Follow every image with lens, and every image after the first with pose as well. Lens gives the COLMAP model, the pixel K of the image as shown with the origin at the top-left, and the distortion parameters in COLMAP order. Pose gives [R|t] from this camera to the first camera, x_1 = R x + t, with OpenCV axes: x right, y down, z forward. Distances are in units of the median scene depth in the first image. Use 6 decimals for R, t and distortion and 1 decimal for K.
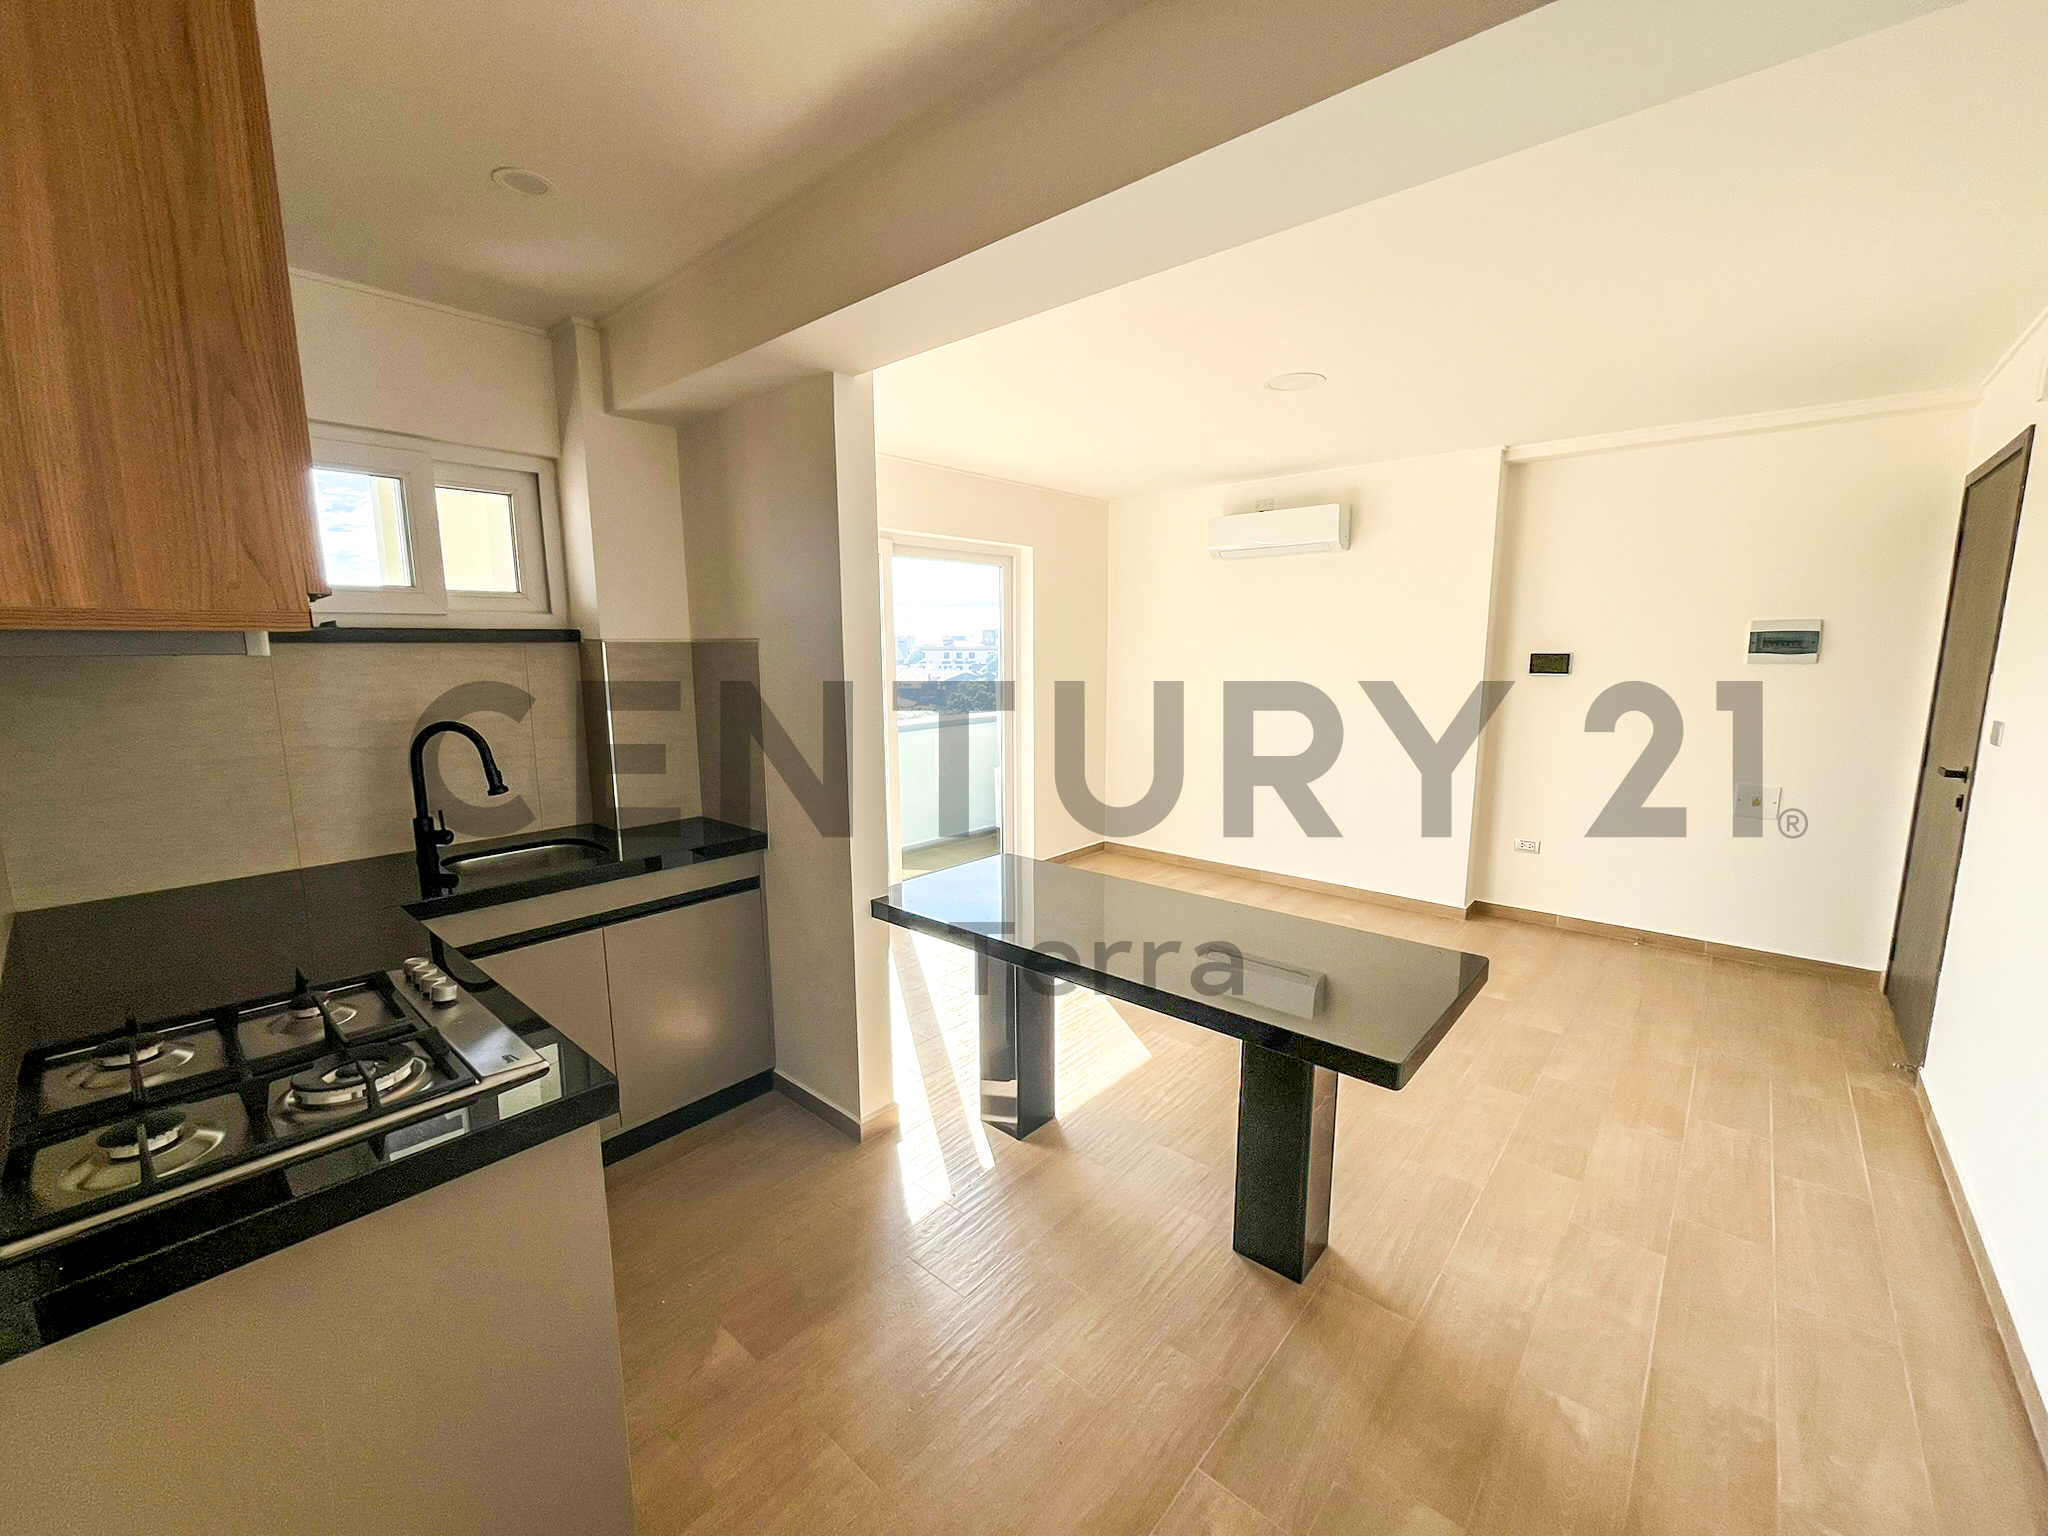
lens RADIAL K [[835.5, 0, 1024.0], [0, 835.5, 768.0], [0, 0, 1]] dist [0.001054, -0.000021]
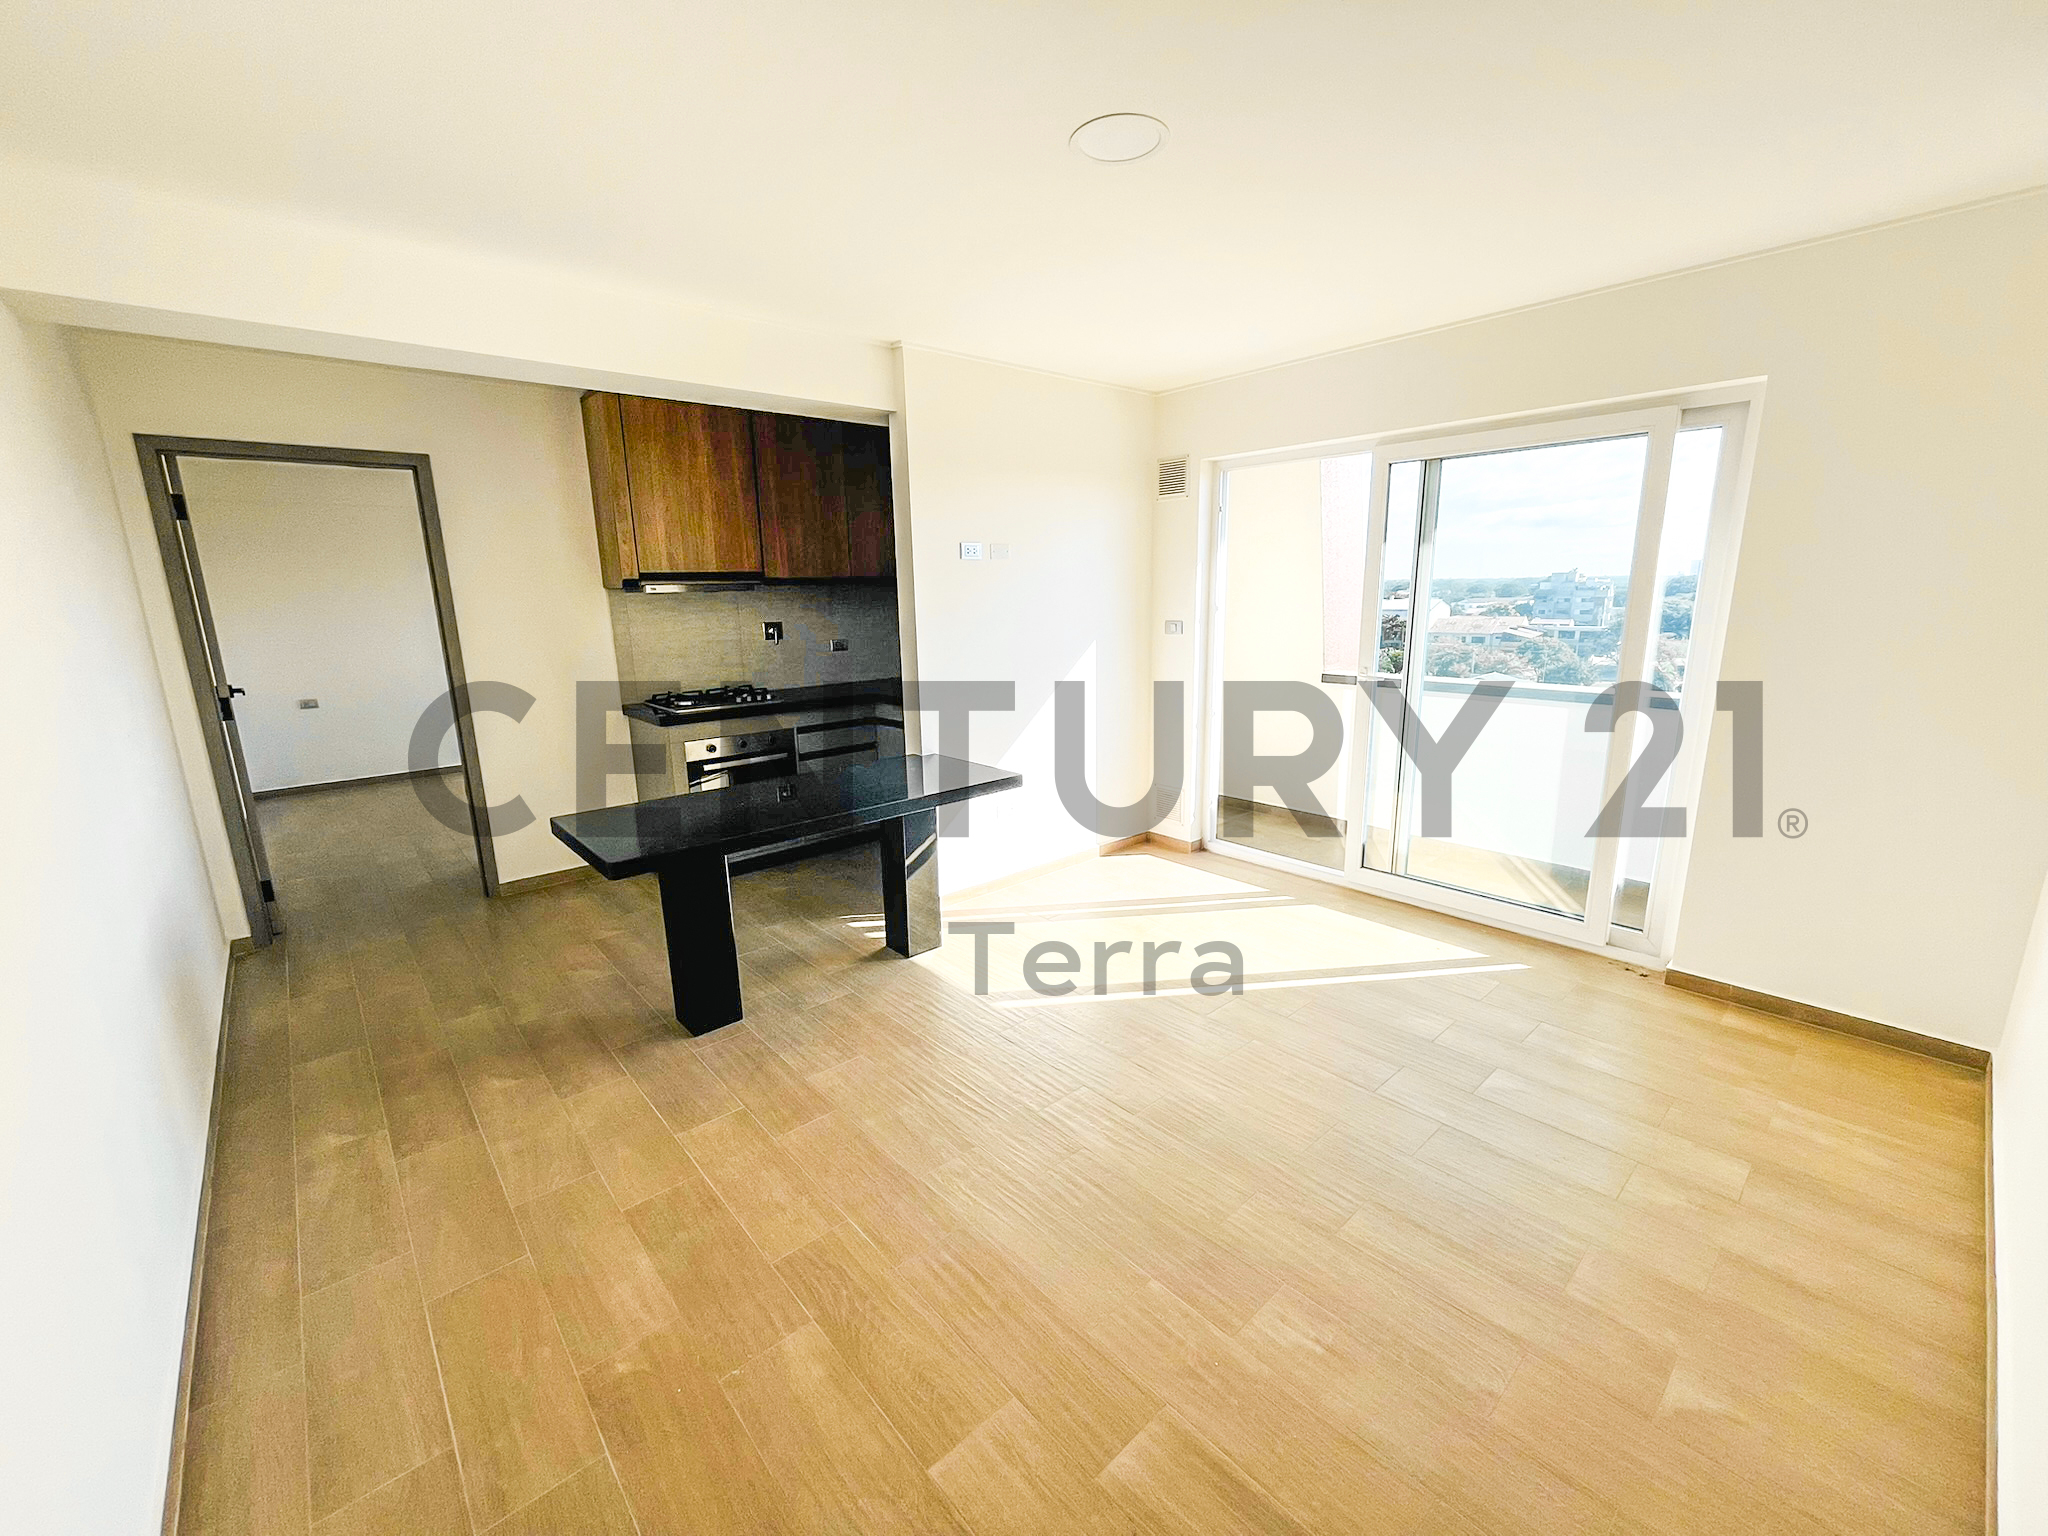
lens RADIAL K [[835.5, 0, 1024.0], [0, 835.5, 768.0], [0, 0, 1]] dist [0.001054, -0.000021]
pose [[-0.129227, 0.219932, -0.966918, 1.463924], [-0.127127, 0.963373, 0.236116, -0.236198], [0.983432, 0.153434, -0.096534, 1.536510]]
